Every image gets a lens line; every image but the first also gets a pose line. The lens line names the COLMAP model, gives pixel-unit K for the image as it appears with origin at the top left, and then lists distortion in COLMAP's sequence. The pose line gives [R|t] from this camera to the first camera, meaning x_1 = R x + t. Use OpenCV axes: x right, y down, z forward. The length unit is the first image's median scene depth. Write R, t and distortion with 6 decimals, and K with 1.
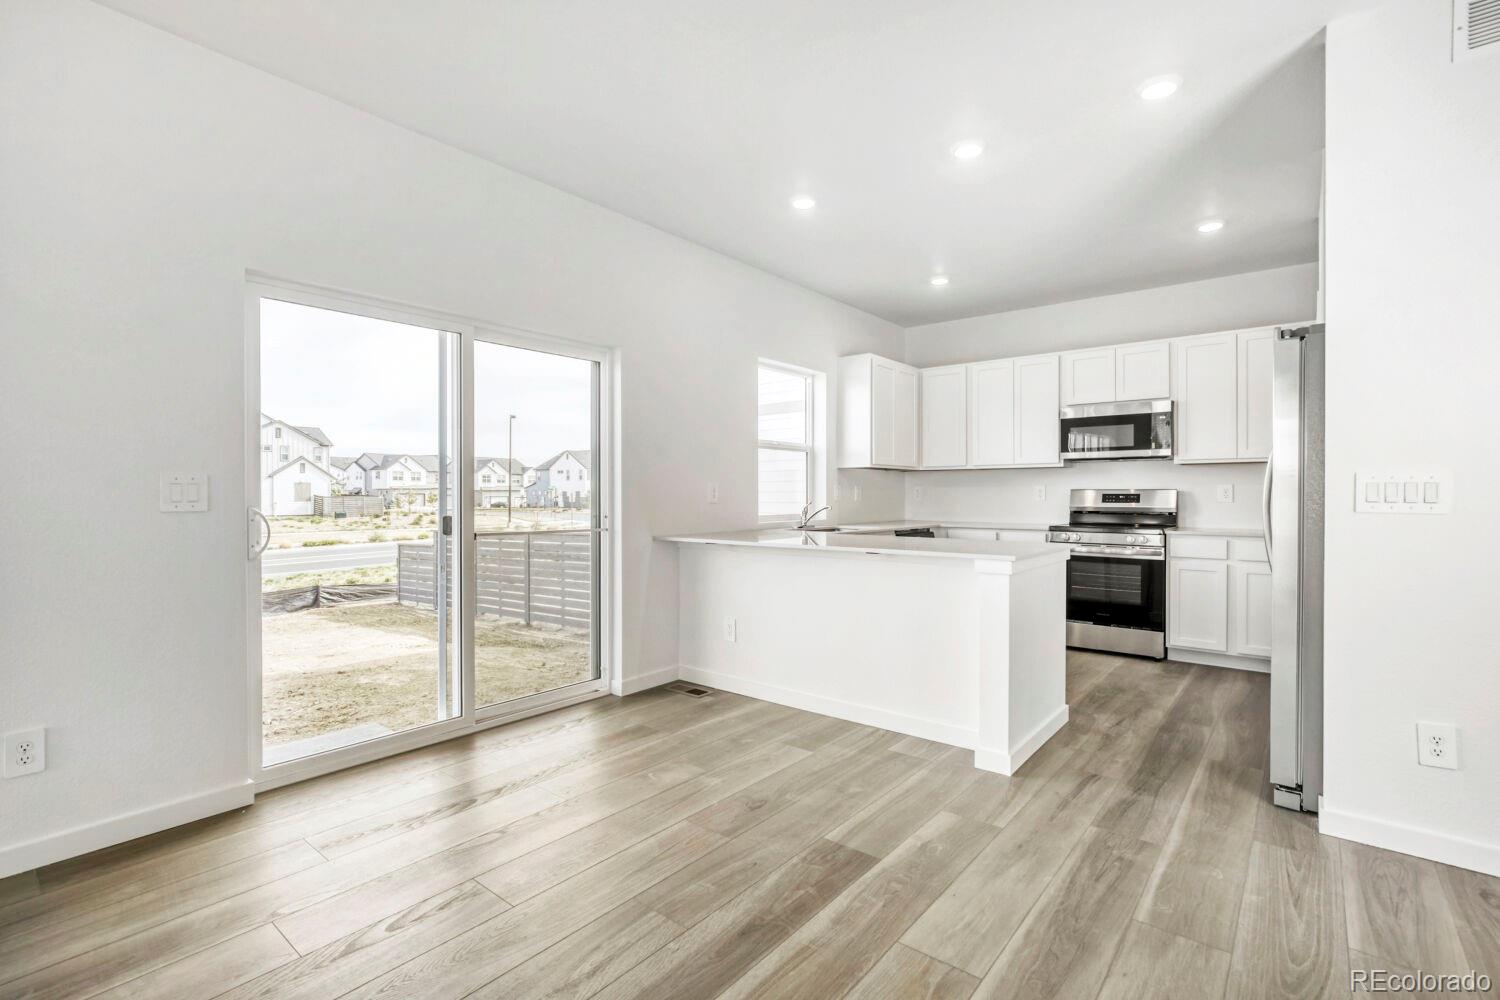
lens RADIAL K [[698.1, 0, 760.8], [0, 698.1, 495.3], [0, 0, 1]] dist [-0.002020, -0.000061]
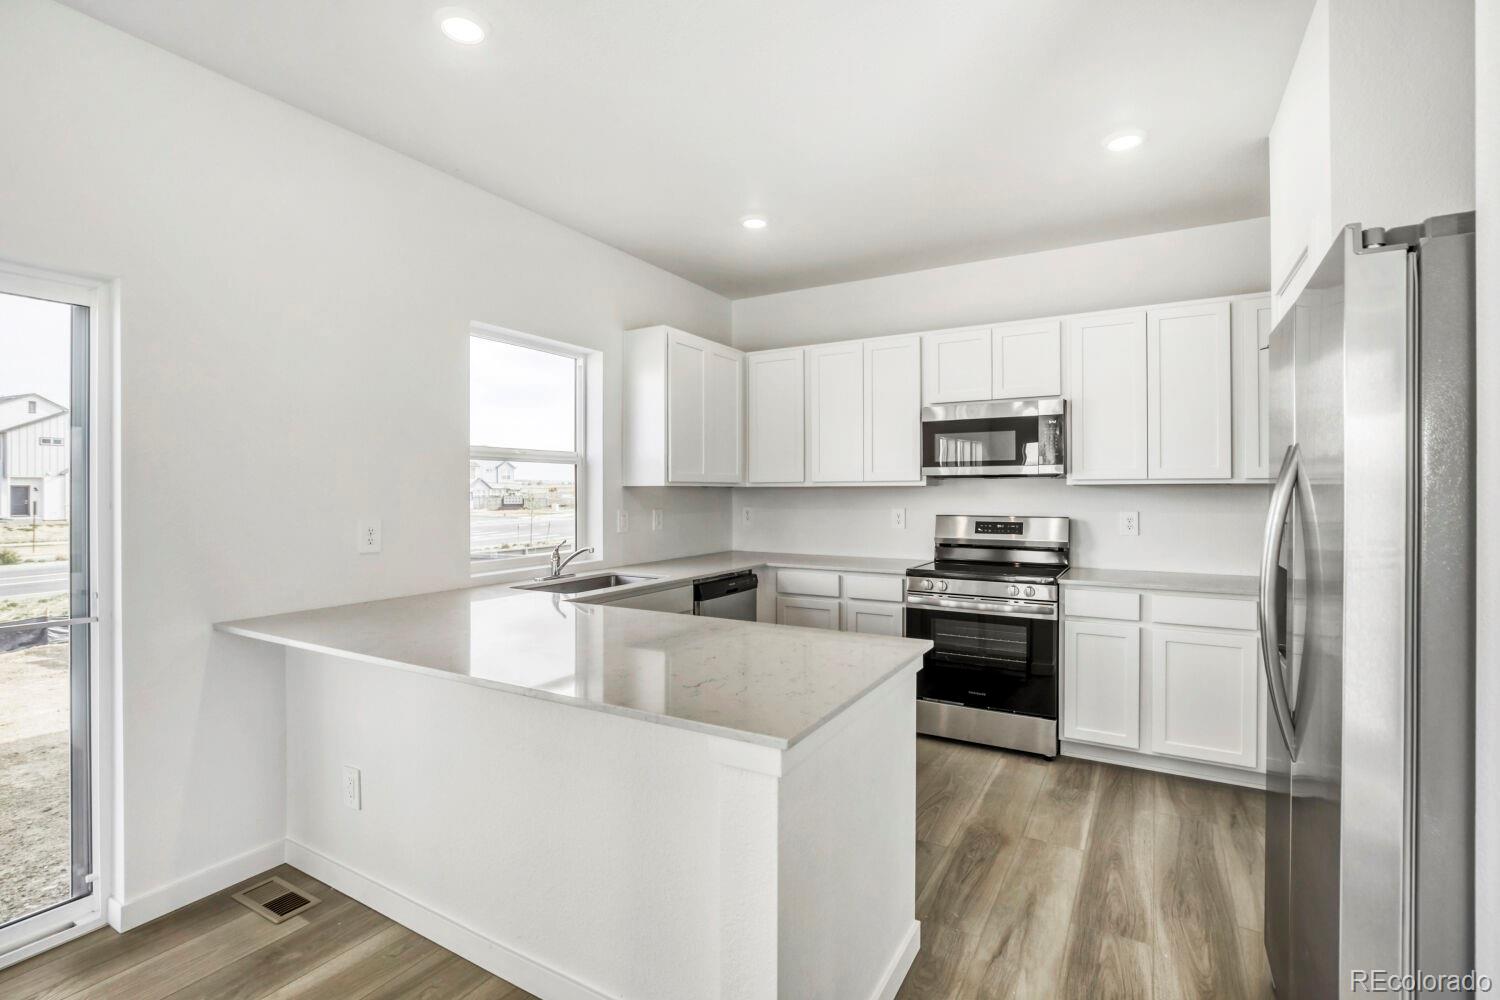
lens RADIAL K [[698.1, 0, 747.5], [0, 698.1, 490.6], [0, 0, 1]] dist [-0.002020, -0.000061]
pose [[0.990371, -0.000411, 0.138441, 0.147765], [0.000809, 0.999996, -0.002823, -0.035509], [-0.138439, 0.002908, 0.990367, 0.301063]]
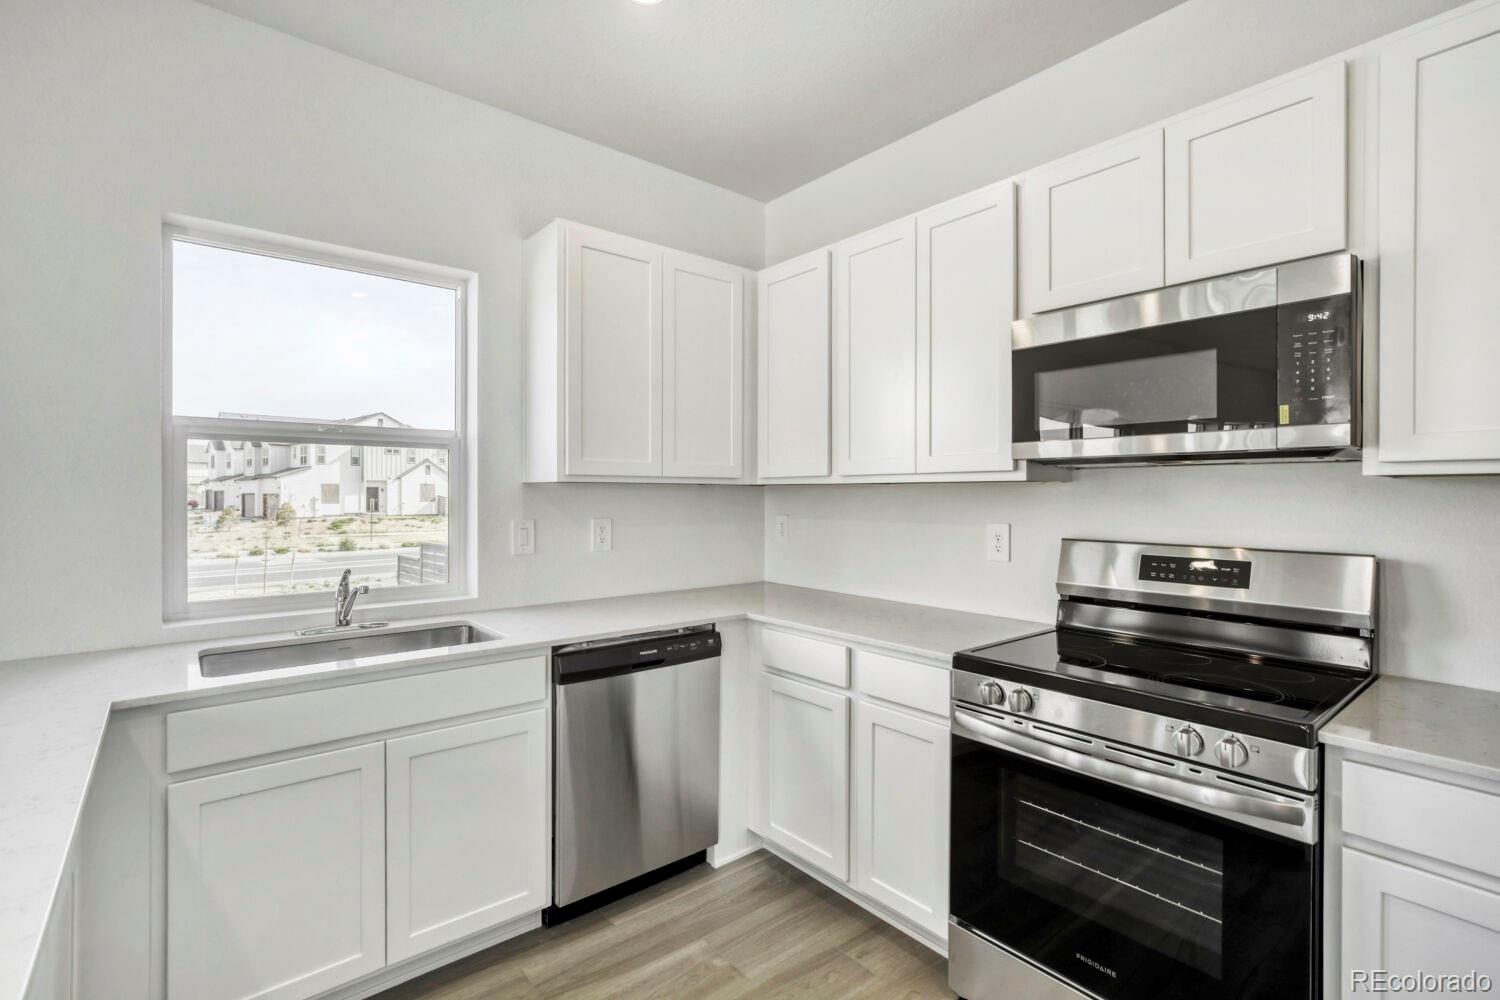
lens RADIAL K [[698.1, 0, 758.0], [0, 698.1, 496.5], [0, 0, 1]] dist [-0.002020, -0.000061]
pose [[0.980008, 0.003610, -0.198927, 0.385441], [-0.003075, 0.999991, 0.002996, -0.034843], [0.198936, -0.002324, 0.980010, 0.637097]]
